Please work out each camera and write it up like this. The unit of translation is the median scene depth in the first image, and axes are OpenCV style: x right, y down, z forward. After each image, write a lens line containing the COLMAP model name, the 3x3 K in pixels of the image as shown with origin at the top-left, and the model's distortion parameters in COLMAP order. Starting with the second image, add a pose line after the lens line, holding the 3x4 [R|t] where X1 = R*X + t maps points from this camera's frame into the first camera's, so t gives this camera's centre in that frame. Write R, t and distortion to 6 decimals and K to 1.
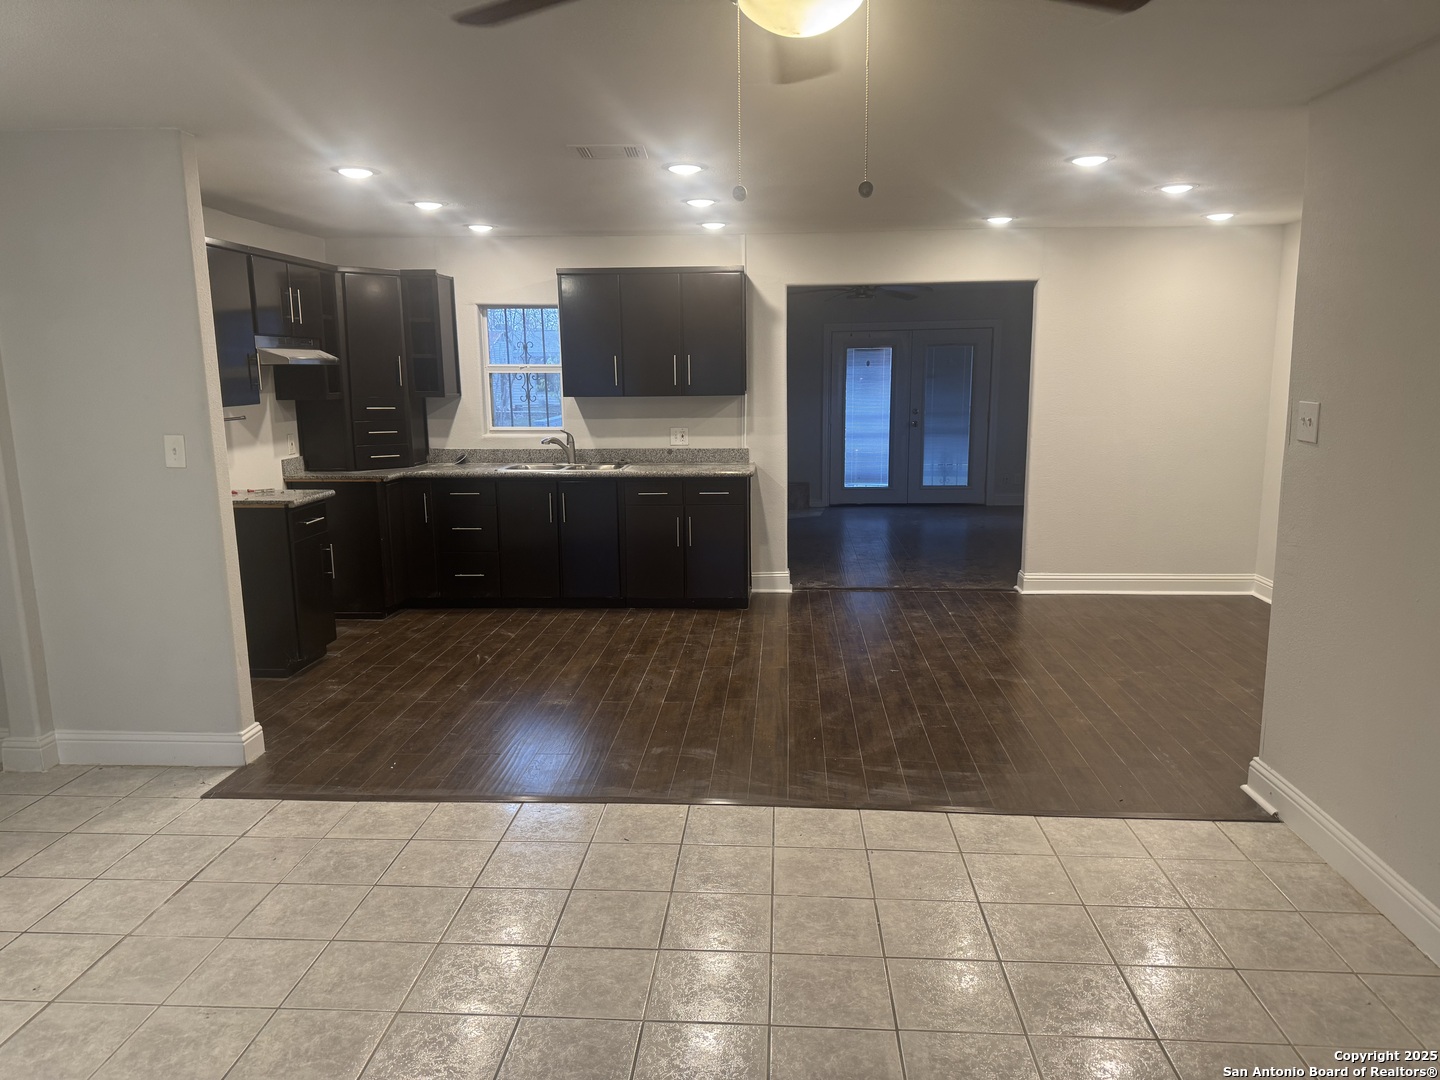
lens RADIAL K [[996.8, 0, 719.7], [0, 996.8, 547.8], [0, 0, 1]] dist [0.100639, -0.132339]
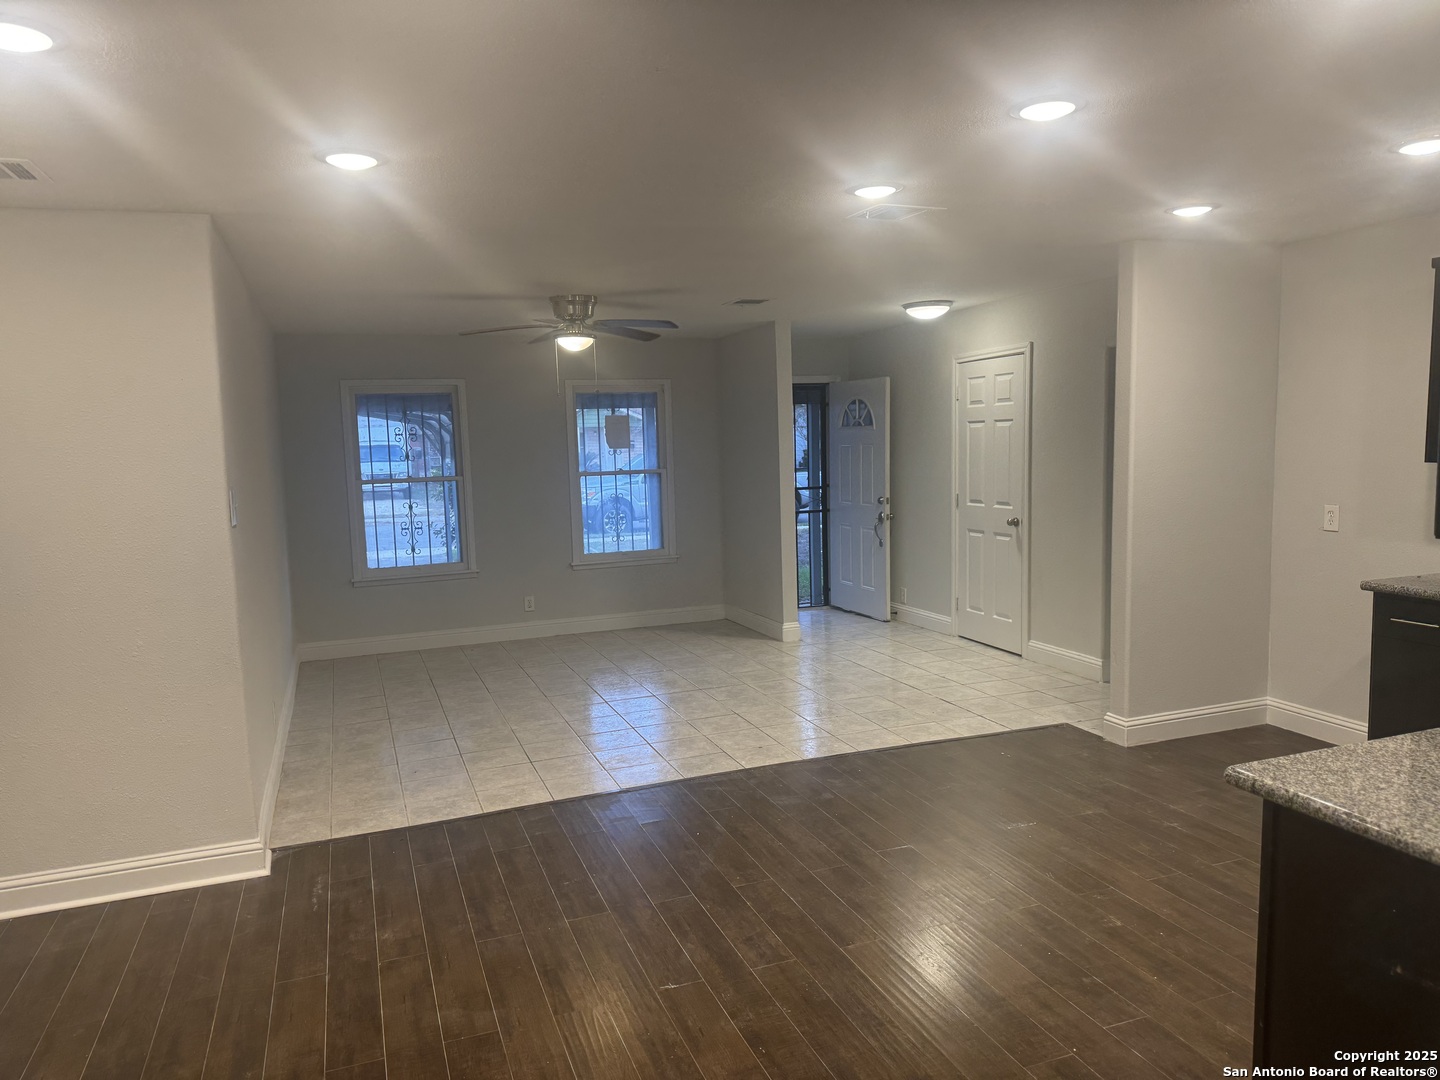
lens RADIAL K [[999.7, 0, 719.4], [0, 999.7, 548.4], [0, 0, 1]] dist [0.075896, -0.082762]
pose [[-0.911160, 0.084006, -0.403400, 0.392222], [-0.034297, 0.960139, 0.277410, -0.296857], [0.410624, 0.266600, -0.871959, 1.587643]]
